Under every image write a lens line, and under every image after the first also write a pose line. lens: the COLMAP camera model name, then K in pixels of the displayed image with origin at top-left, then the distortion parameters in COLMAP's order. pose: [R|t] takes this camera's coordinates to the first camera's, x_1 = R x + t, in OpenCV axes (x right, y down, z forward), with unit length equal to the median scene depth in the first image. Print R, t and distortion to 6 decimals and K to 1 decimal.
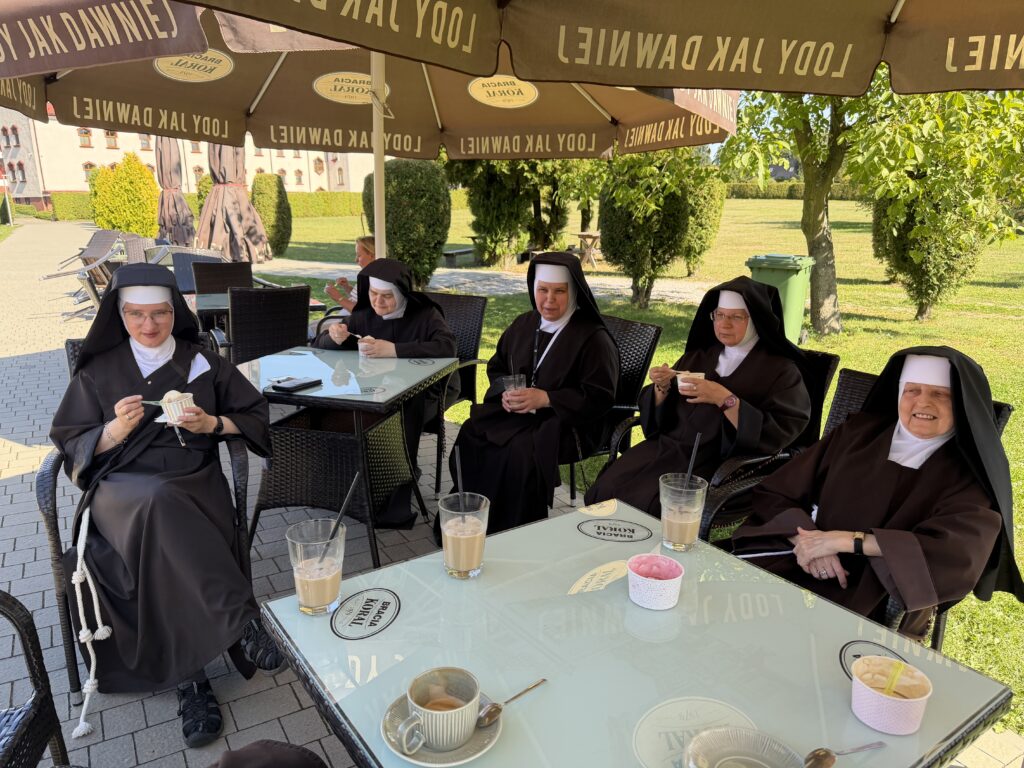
lens RADIAL K [[723.6, 0, 512.3], [0, 723.6, 390.6], [0, 0, 1]] dist [0.105610, -0.142120]
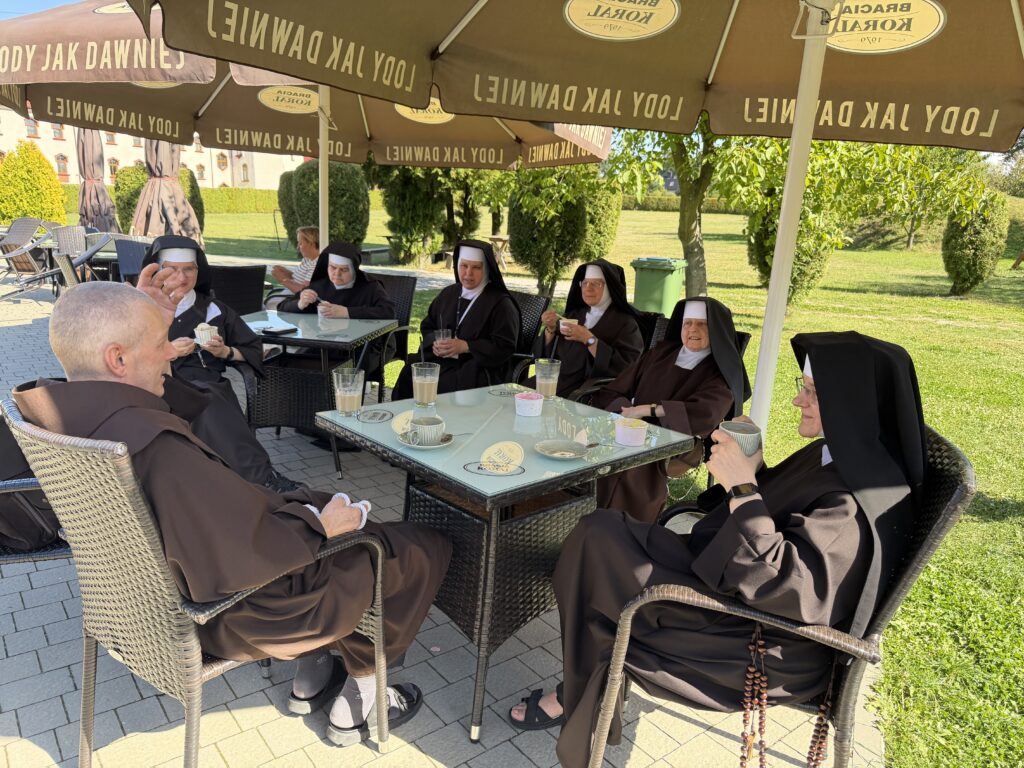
lens RADIAL K [[713.0, 0, 514.9], [0, 713.0, 383.1], [0, 0, 1]] dist [0.097846, -0.102438]
pose [[0.991972, 0.001695, 0.126448, -0.010436], [-0.000092, 0.999920, -0.012683, 0.032421], [-0.126459, 0.012570, 0.991892, -0.113442]]
